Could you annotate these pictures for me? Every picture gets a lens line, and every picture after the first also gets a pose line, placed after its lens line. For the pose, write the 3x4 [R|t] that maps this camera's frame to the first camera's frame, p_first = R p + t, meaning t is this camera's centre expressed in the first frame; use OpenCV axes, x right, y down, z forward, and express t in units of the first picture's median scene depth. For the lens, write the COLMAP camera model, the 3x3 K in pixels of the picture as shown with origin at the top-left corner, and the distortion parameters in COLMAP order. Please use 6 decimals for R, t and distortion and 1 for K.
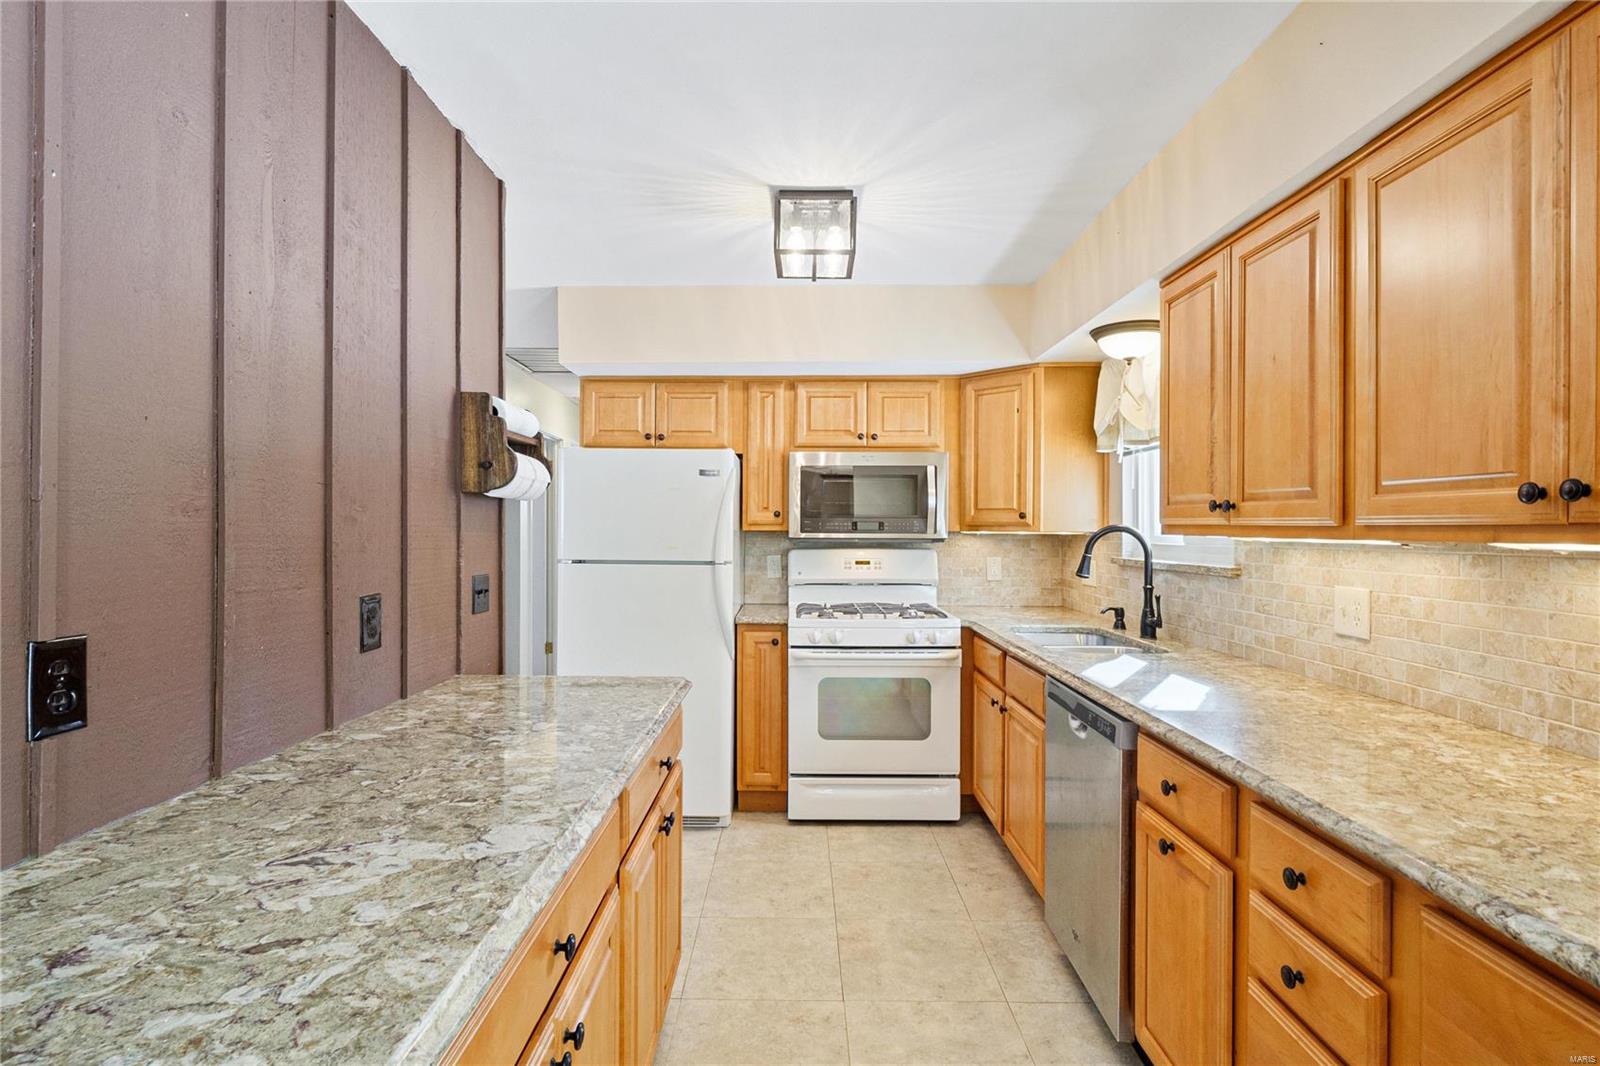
lens RADIAL K [[795.5, 0, 791.3], [0, 795.5, 526.8], [0, 0, 1]] dist [0.000532, -0.009114]
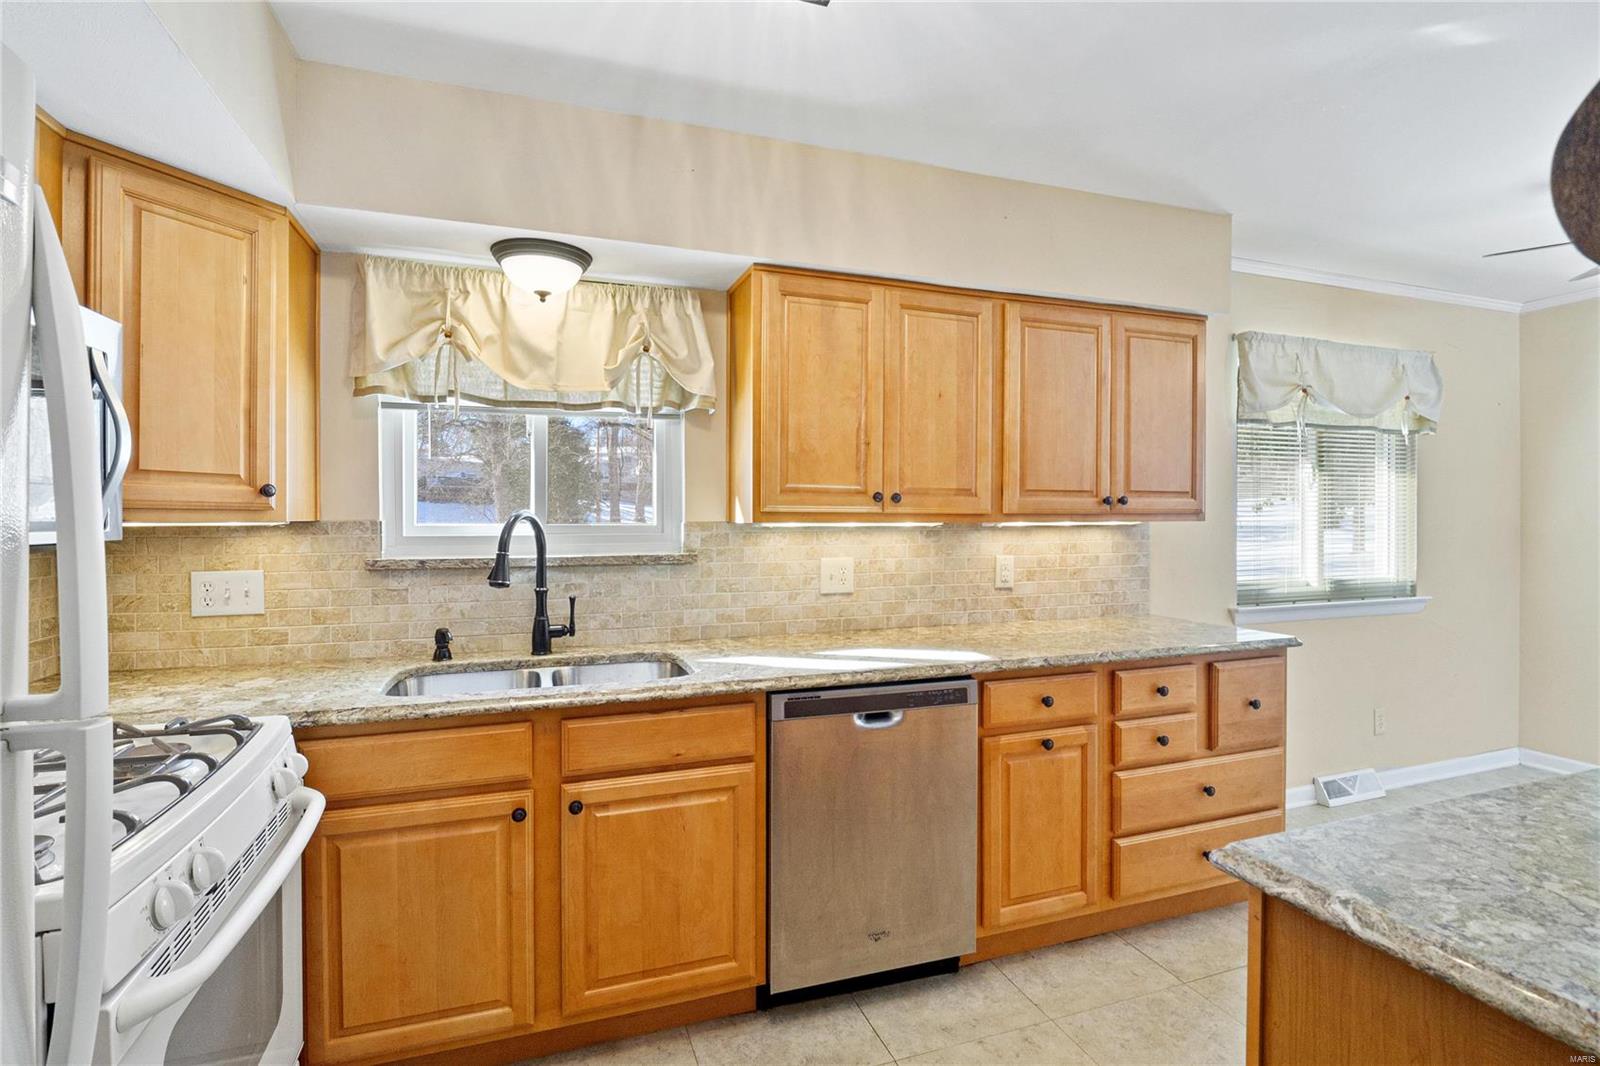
lens RADIAL K [[759.1, 0, 796.8], [0, 759.1, 524.2], [0, 0, 1]] dist [-0.010733, -0.000111]
pose [[-0.343804, -0.014702, 0.938926, -0.403228], [-0.003207, 0.999890, 0.014482, -0.000994], [-0.939036, 0.001968, -0.343813, 1.201494]]
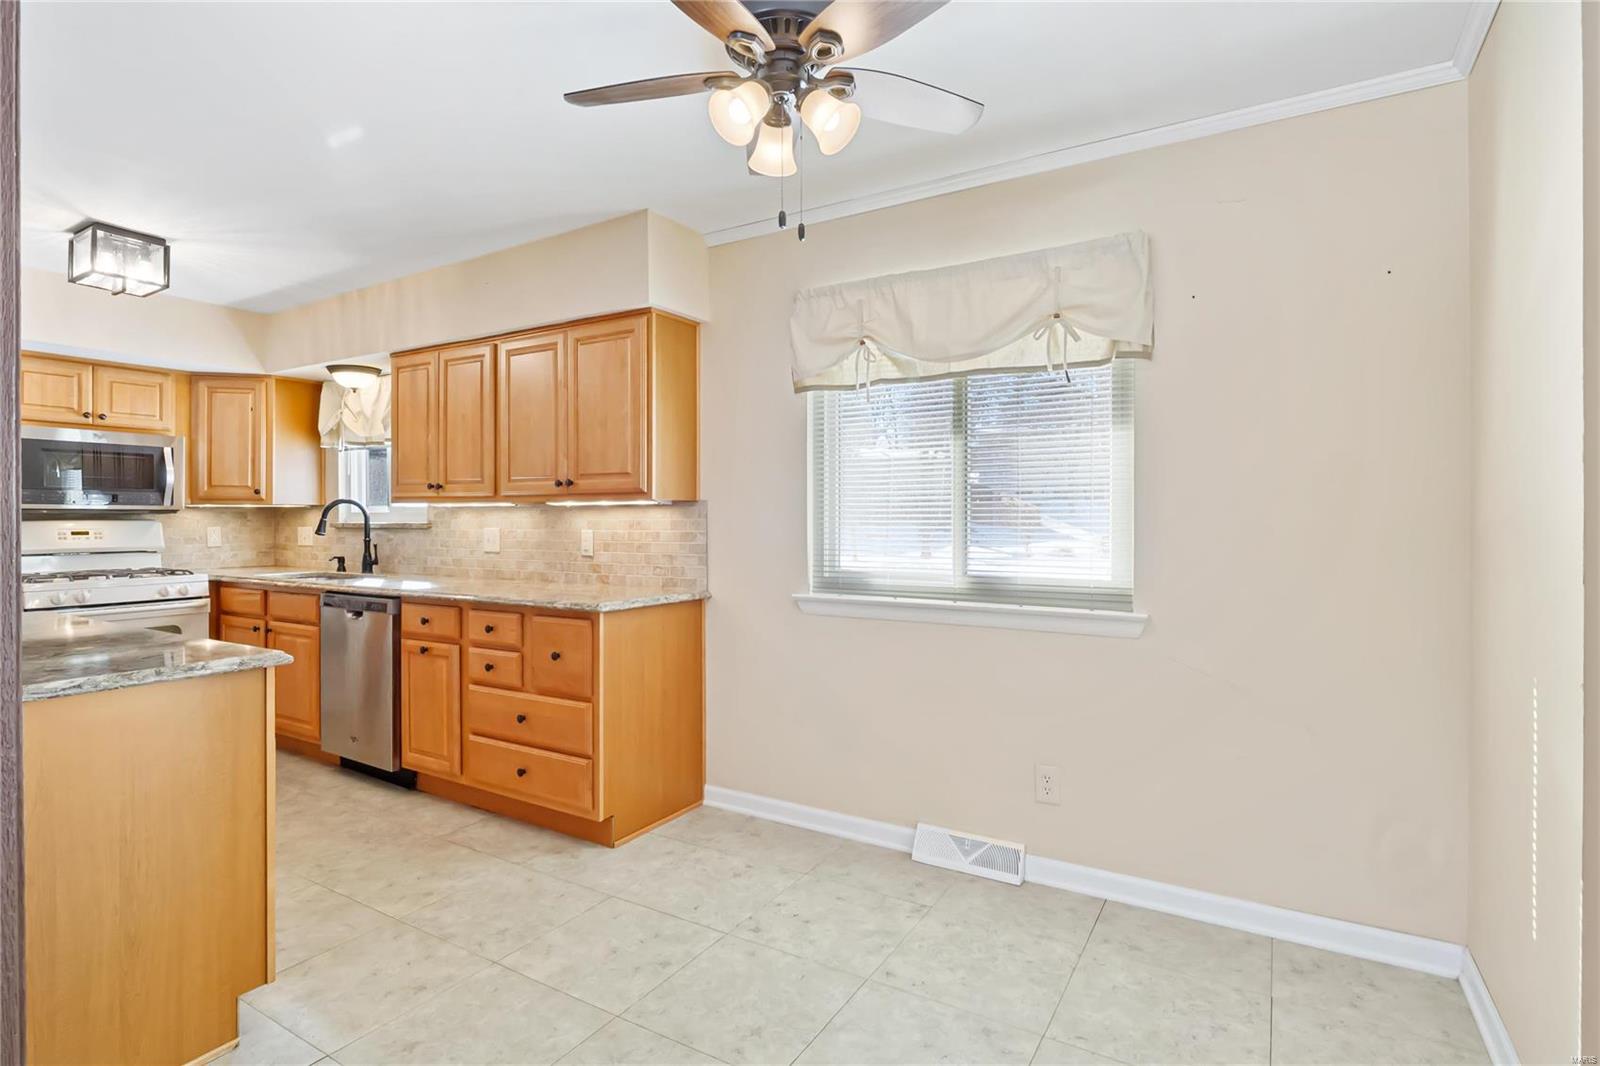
lens RADIAL K [[795.5, 0, 791.3], [0, 795.5, 526.8], [0, 0, 1]] dist [0.000532, -0.009114]
pose [[0.512782, -0.013455, 0.858413, -0.522598], [0.000687, 0.999883, 0.015262, 0.033492], [-0.858519, -0.007236, 0.512731, -0.567657]]
